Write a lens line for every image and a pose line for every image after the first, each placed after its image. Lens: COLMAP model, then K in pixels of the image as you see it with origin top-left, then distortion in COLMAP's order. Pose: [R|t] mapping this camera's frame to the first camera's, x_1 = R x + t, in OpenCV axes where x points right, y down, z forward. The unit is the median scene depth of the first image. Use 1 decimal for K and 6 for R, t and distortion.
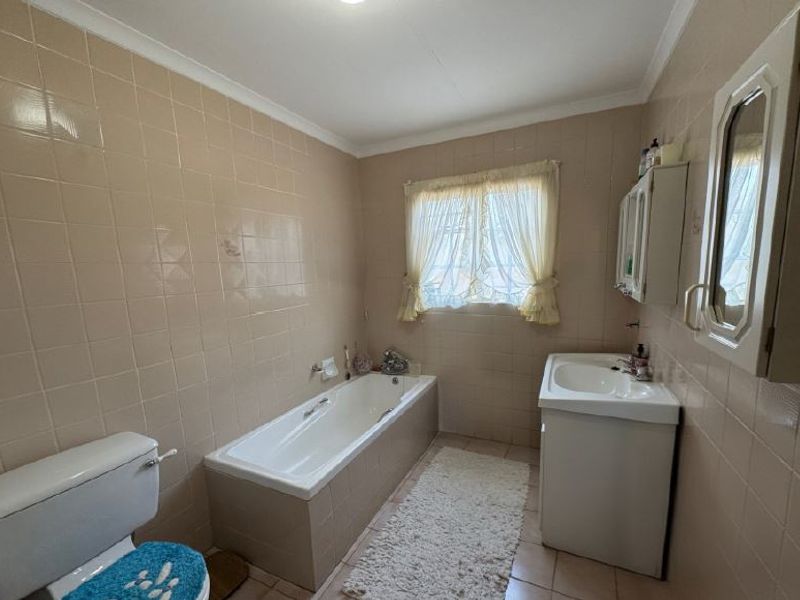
lens RADIAL K [[320.7, 0, 403.8], [0, 320.7, 305.6], [0, 0, 1]] dist [-0.003054, 0.000479]
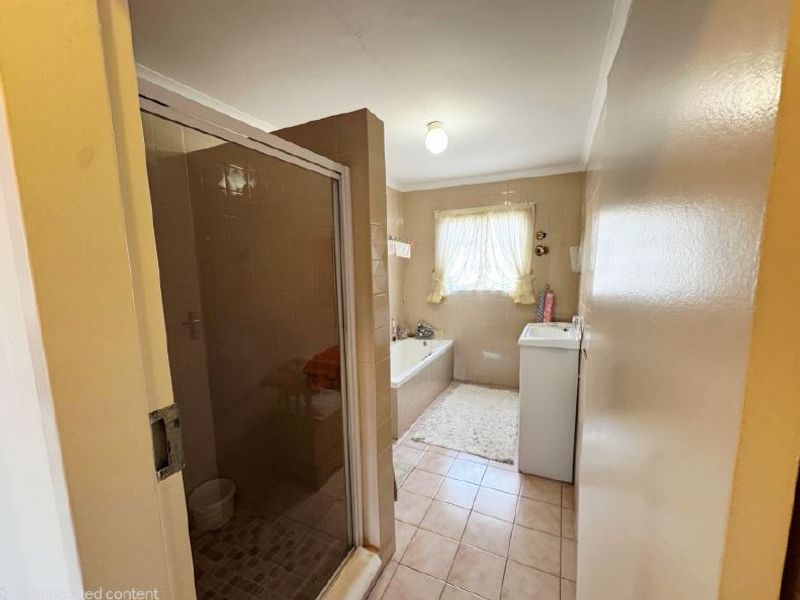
lens RADIAL K [[320.7, 0, 398.7], [0, 320.7, 299.9], [0, 0, 1]] dist [-0.003054, 0.000479]
pose [[0.999952, 0.009725, -0.001406, -0.168798], [-0.009724, 0.999953, 0.000348, 0.042143], [0.001409, -0.000335, 0.999999, -0.536423]]
